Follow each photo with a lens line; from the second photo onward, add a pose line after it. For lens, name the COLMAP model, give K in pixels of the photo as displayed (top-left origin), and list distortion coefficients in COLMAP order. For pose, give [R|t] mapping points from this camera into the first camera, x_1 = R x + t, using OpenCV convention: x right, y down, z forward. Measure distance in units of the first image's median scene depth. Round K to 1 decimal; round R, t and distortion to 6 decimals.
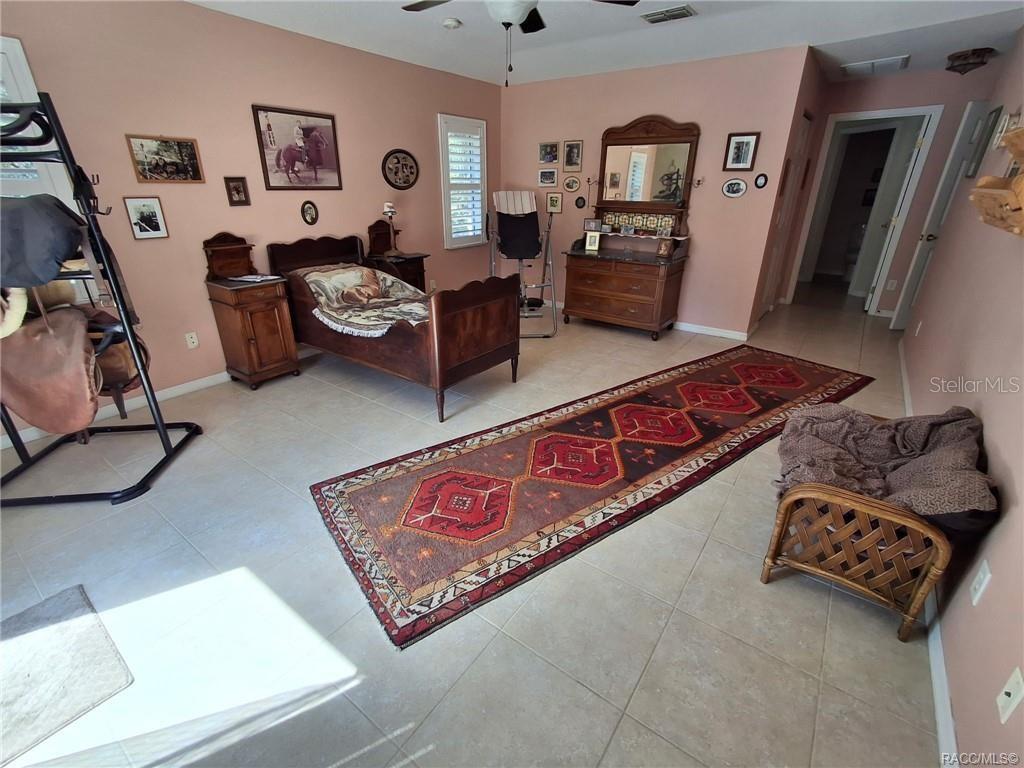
lens RADIAL K [[465.2, 0, 508.3], [0, 465.2, 382.2], [0, 0, 1]] dist [0.001665, 0.001465]
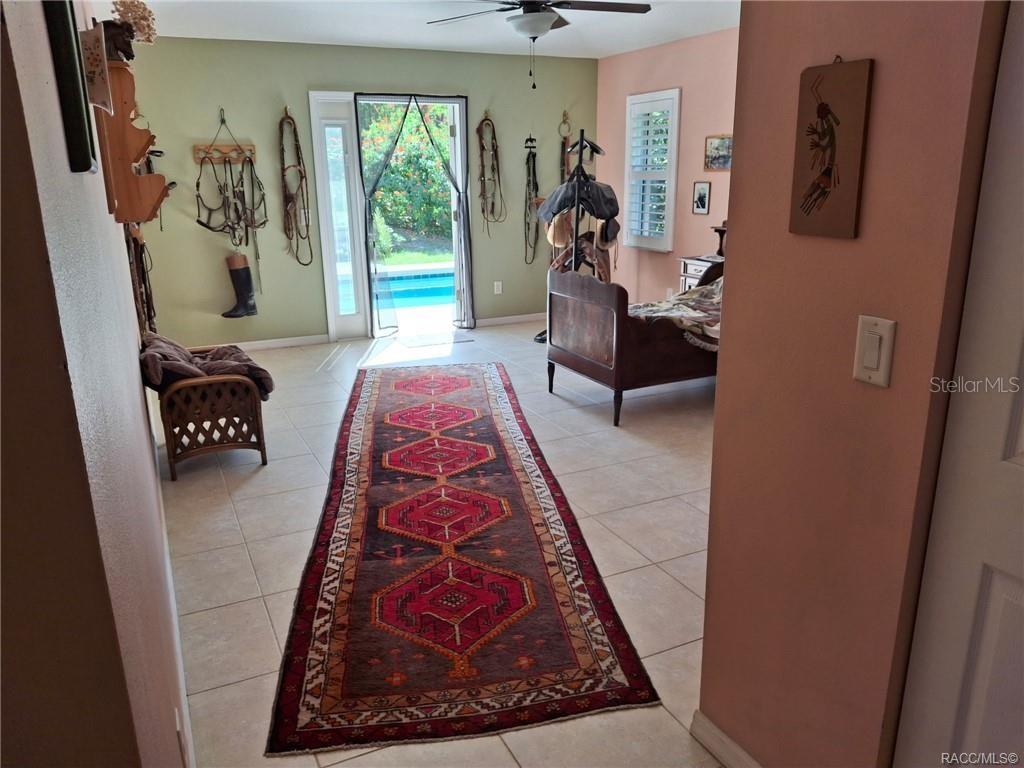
lens RADIAL K [[764.1, 0, 511.2], [0, 764.1, 385.3], [0, 0, 1]] dist [0.028723, -0.004395]
pose [[-0.466502, 0.237513, -0.852035, 1.356503], [-0.347512, 0.836601, 0.423479, -0.621044], [0.813395, 0.493646, -0.307738, 1.451486]]
